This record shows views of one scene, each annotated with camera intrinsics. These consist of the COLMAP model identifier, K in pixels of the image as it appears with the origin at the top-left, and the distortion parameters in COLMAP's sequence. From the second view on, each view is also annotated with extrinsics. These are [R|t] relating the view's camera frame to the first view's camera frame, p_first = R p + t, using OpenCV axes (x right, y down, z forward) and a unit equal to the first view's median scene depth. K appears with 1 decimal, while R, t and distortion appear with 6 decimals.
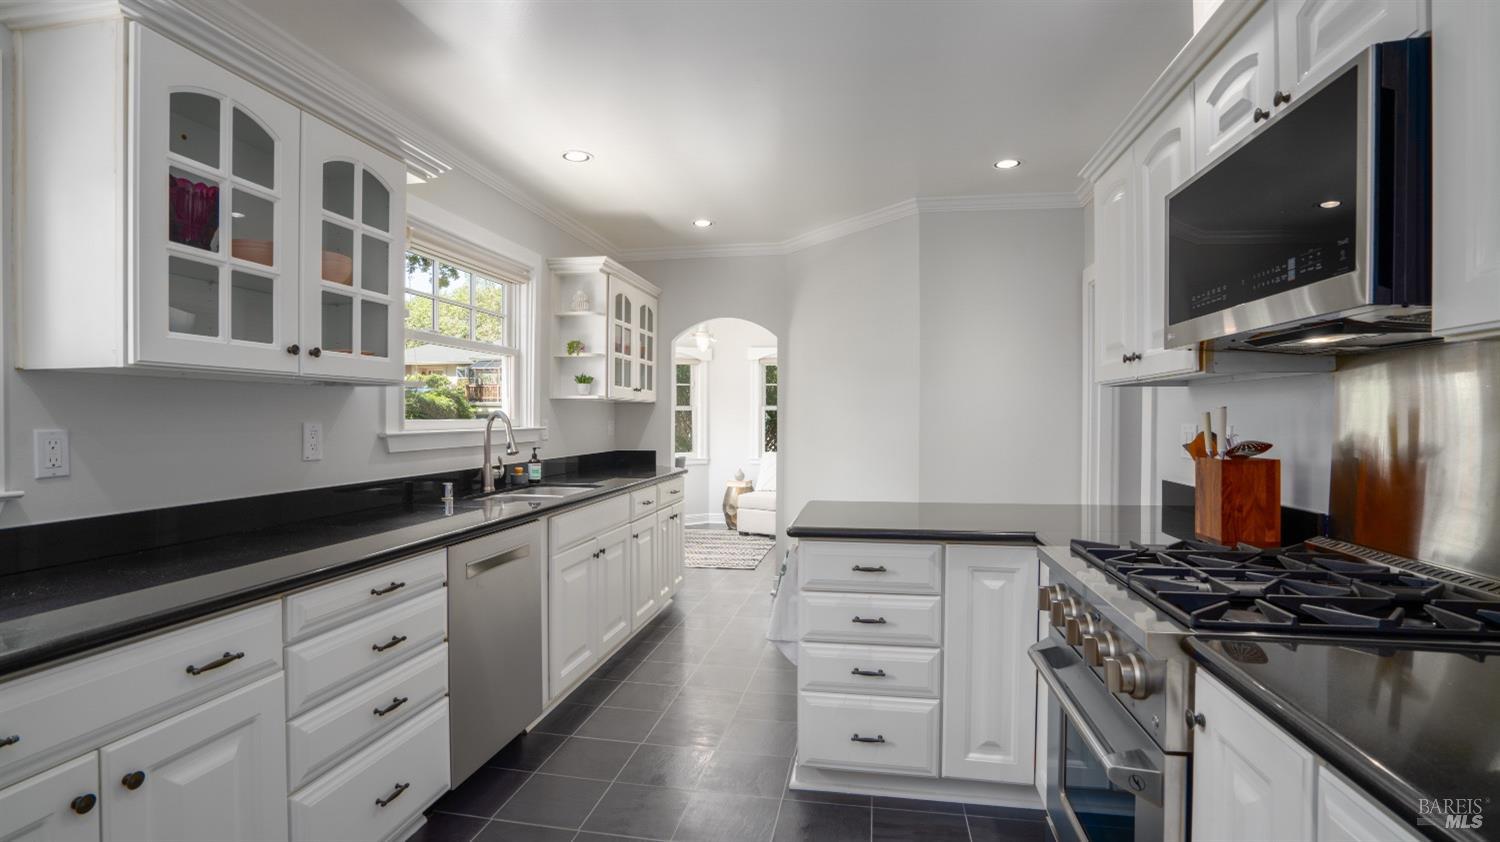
lens RADIAL K [[689.8, 0, 752.7], [0, 689.8, 425.2], [0, 0, 1]] dist [-0.046923, 0.013471]
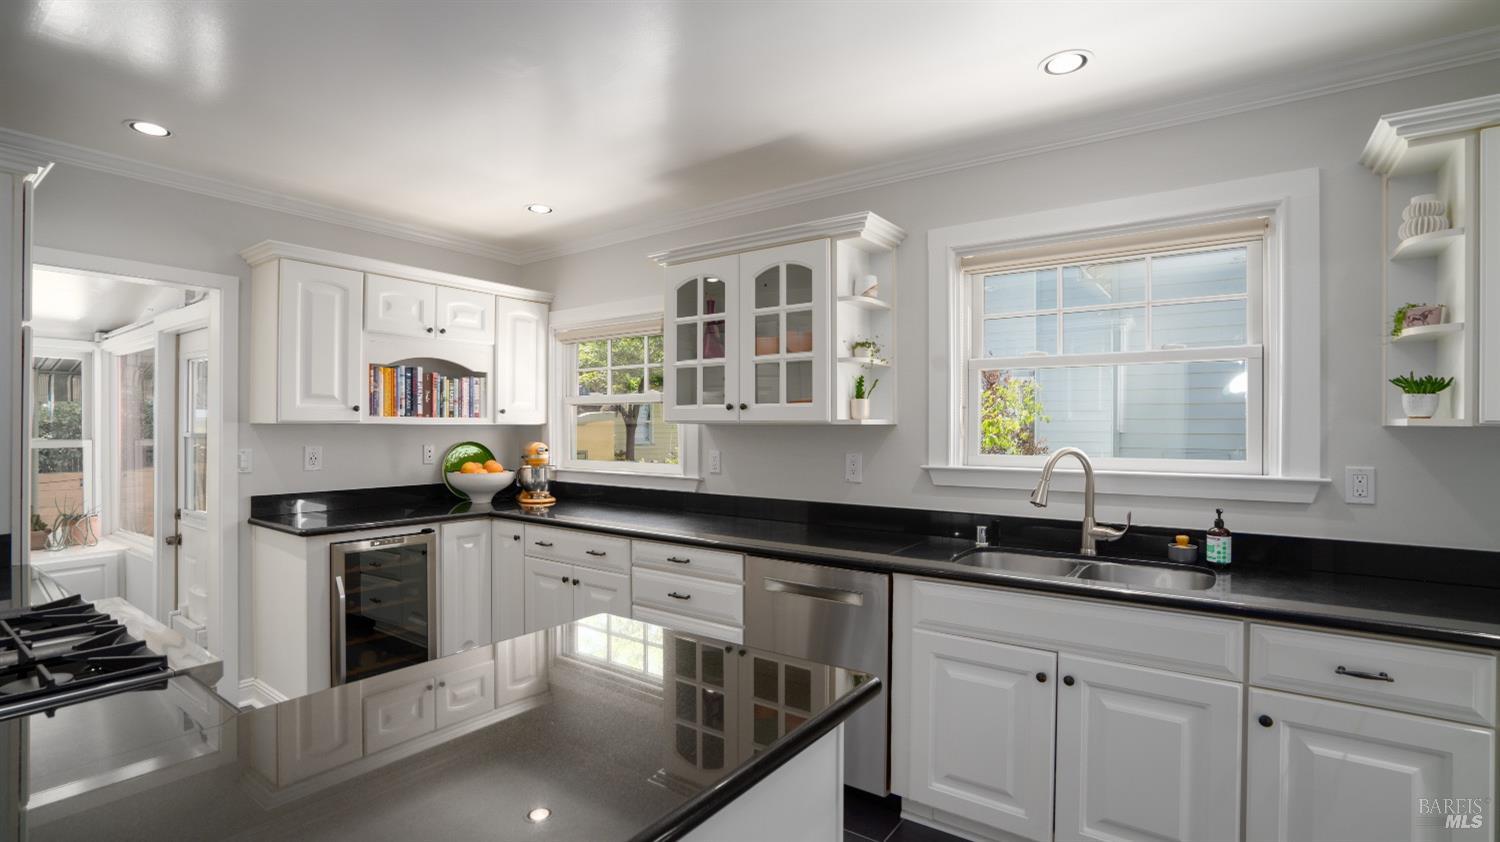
lens RADIAL K [[689.8, 0, 744.4], [0, 689.8, 429.8], [0, 0, 1]] dist [-0.046923, 0.013471]
pose [[-0.421633, -0.005938, -0.906747, 0.662157], [-0.019190, 0.999813, 0.002376, -0.050894], [0.906563, 0.018402, -0.421668, 1.437912]]
